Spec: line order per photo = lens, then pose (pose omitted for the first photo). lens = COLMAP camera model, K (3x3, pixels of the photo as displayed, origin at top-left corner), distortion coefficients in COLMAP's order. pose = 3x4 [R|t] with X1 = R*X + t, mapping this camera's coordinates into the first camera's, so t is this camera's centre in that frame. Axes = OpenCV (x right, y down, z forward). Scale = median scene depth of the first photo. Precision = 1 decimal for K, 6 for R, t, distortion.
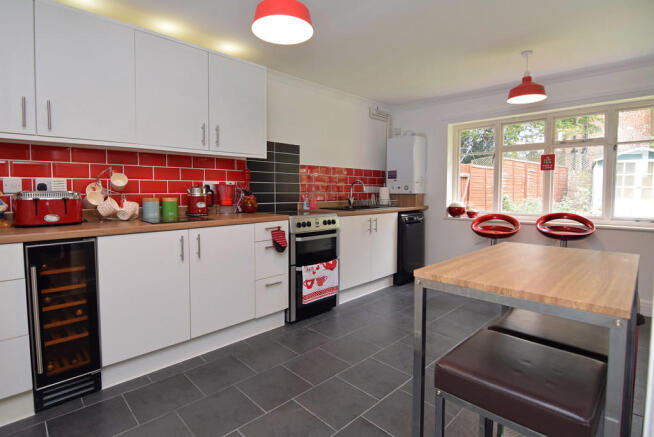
lens RADIAL K [[335.6, 0, 327.0], [0, 335.6, 210.2], [0, 0, 1]] dist [0.000009, -0.000137]
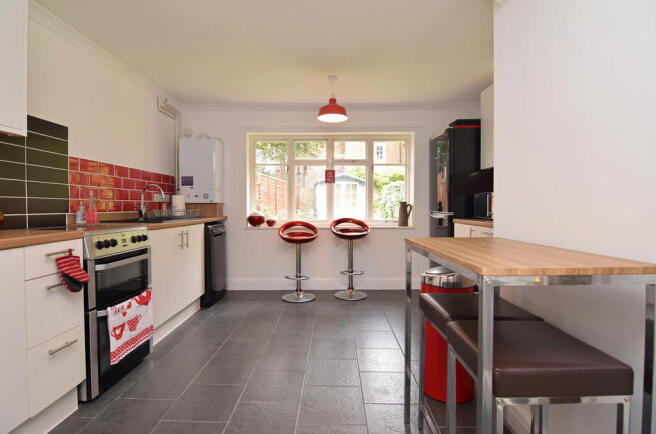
lens RADIAL K [[324.3, 0, 328.0], [0, 324.3, 217.0], [0, 0, 1]] dist [-0.003813, -0.000973]
pose [[0.715997, -0.025637, 0.697632, -0.173288], [0.043110, 0.999042, -0.007532, 0.011213], [-0.696771, 0.035467, 0.716417, 0.207229]]
